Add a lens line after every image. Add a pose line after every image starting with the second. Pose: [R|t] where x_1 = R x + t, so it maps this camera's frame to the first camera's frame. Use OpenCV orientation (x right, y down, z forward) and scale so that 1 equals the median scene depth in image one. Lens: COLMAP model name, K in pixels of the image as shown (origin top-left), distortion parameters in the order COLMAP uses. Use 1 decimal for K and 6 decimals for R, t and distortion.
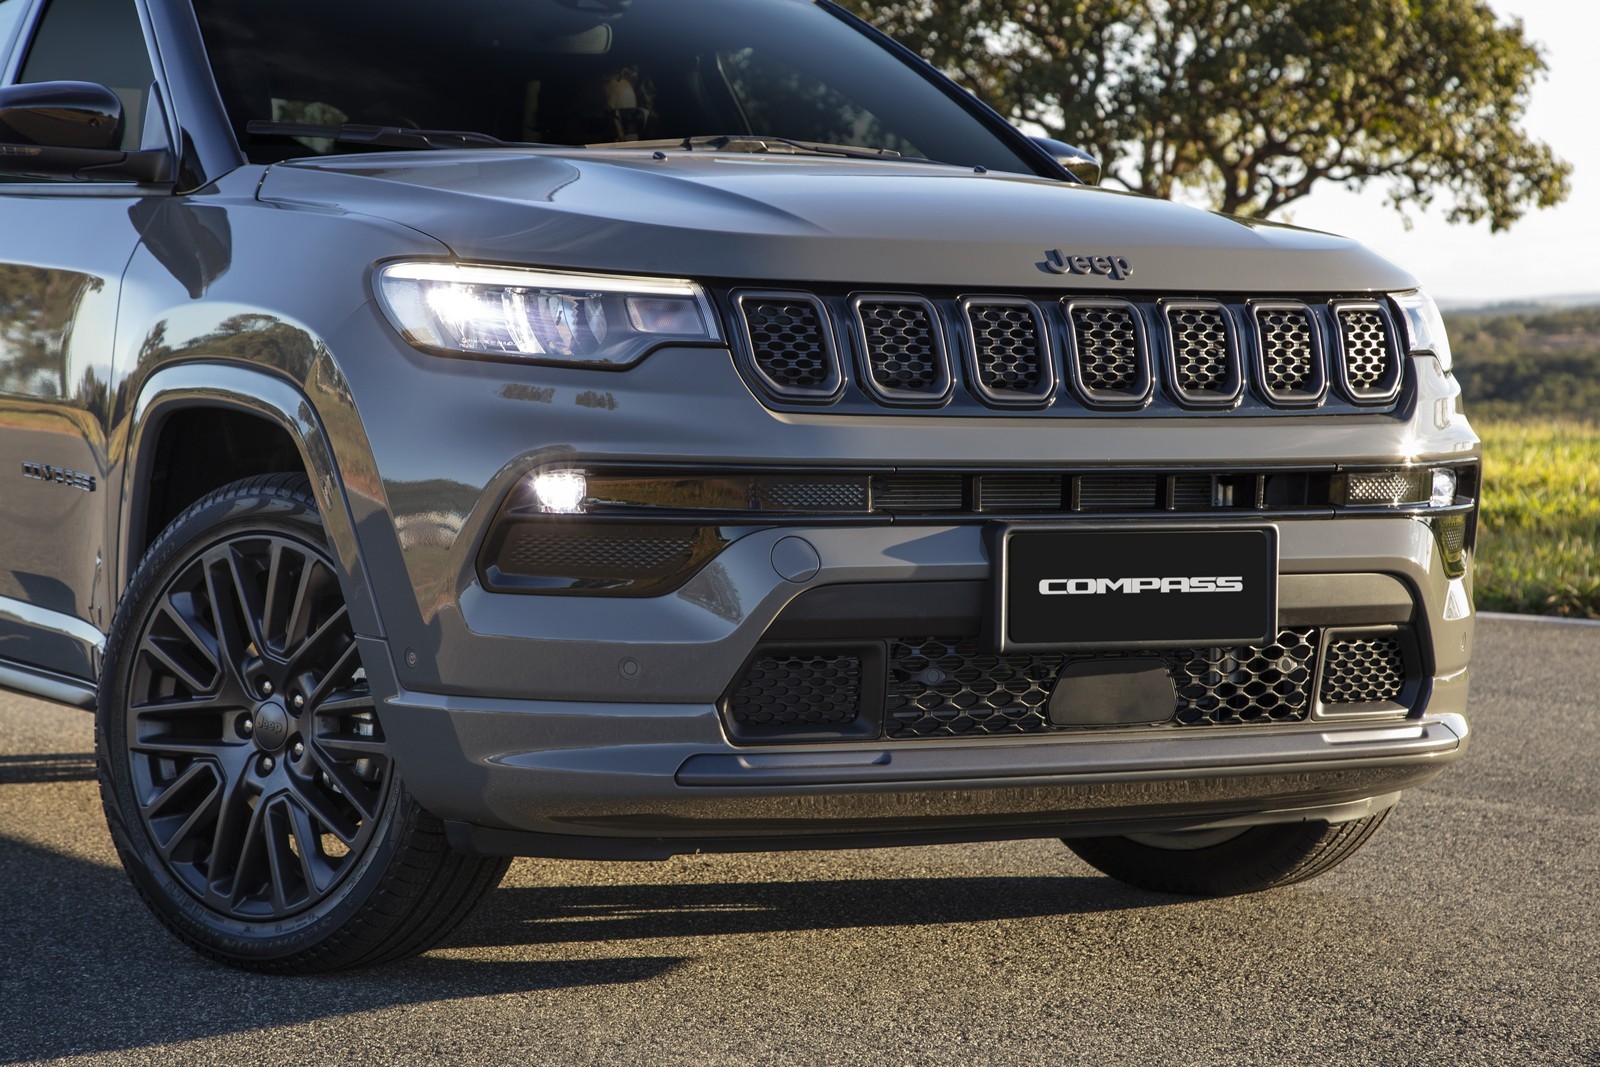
lens RADIAL K [[3626.1, 0, 764.6], [0, 3626.1, 438.7], [0, 0, 1]] dist [0.474448, 0.000000]
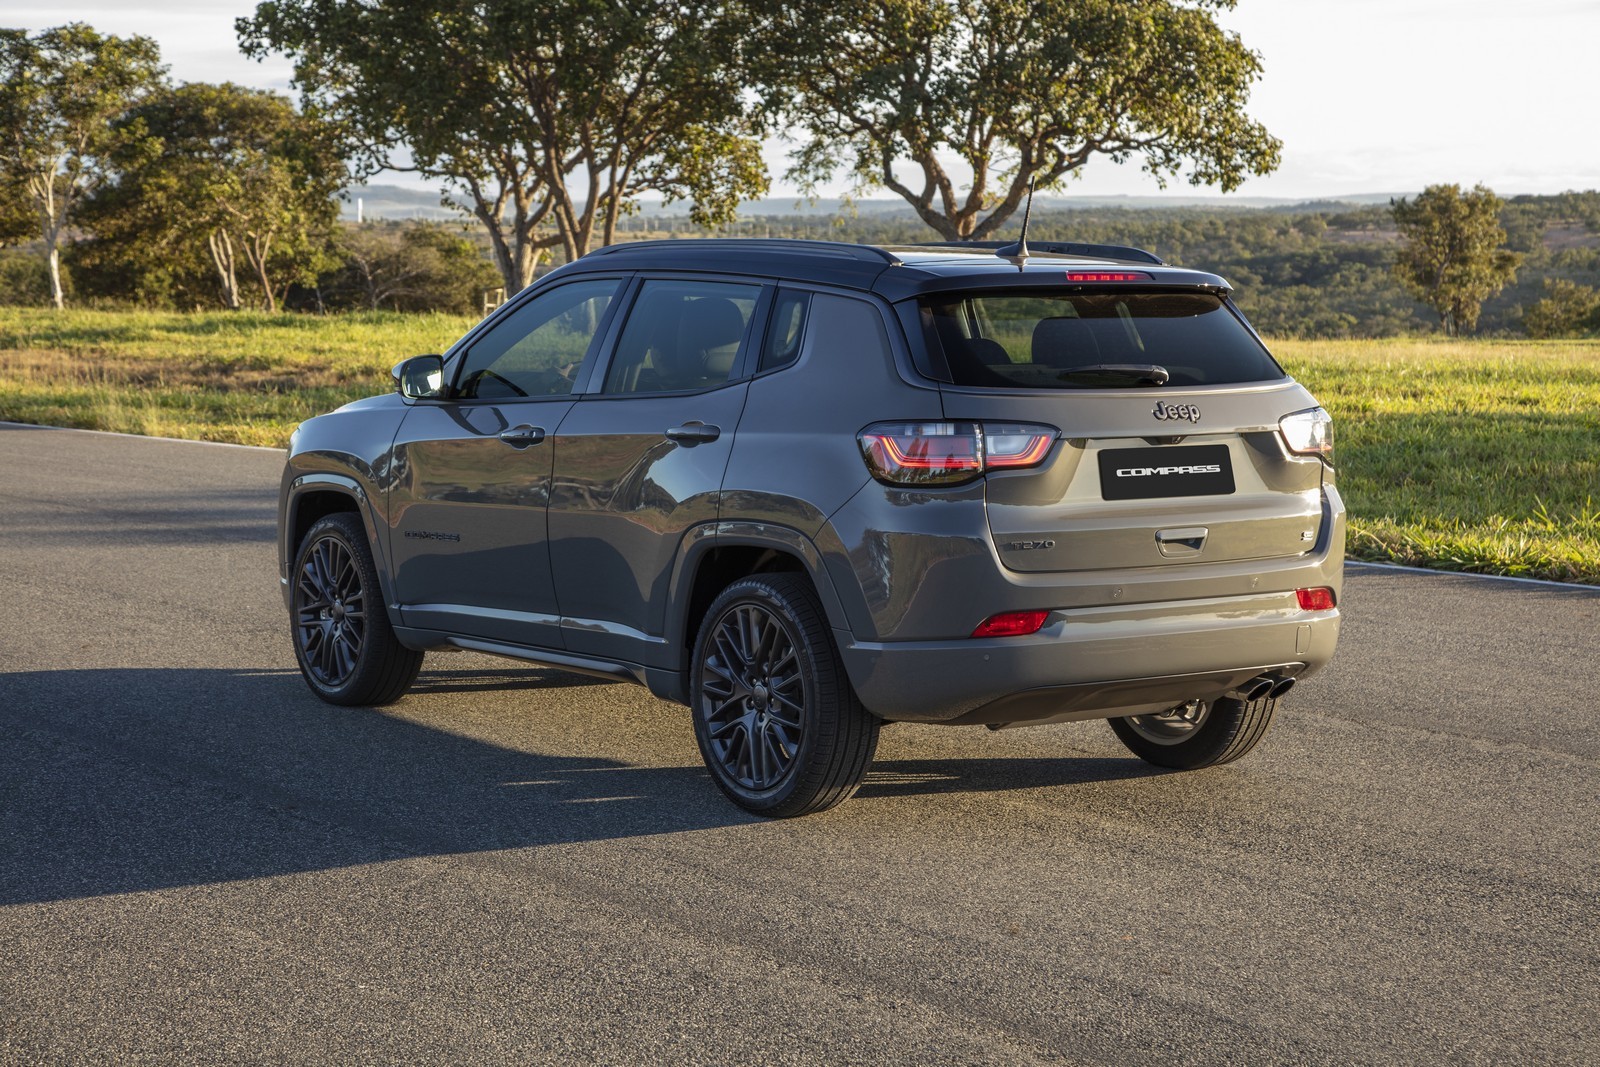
lens RADIAL K [[3132.9, 0, 798.3], [0, 3132.9, 529.7], [0, 0, 1]] dist [0.303780, 0.000000]
pose [[0.999512, 0.003439, 0.031060, 0.011346], [-0.005640, 0.997456, 0.071058, -0.015318], [-0.030737, -0.071198, 0.996989, -0.127702]]
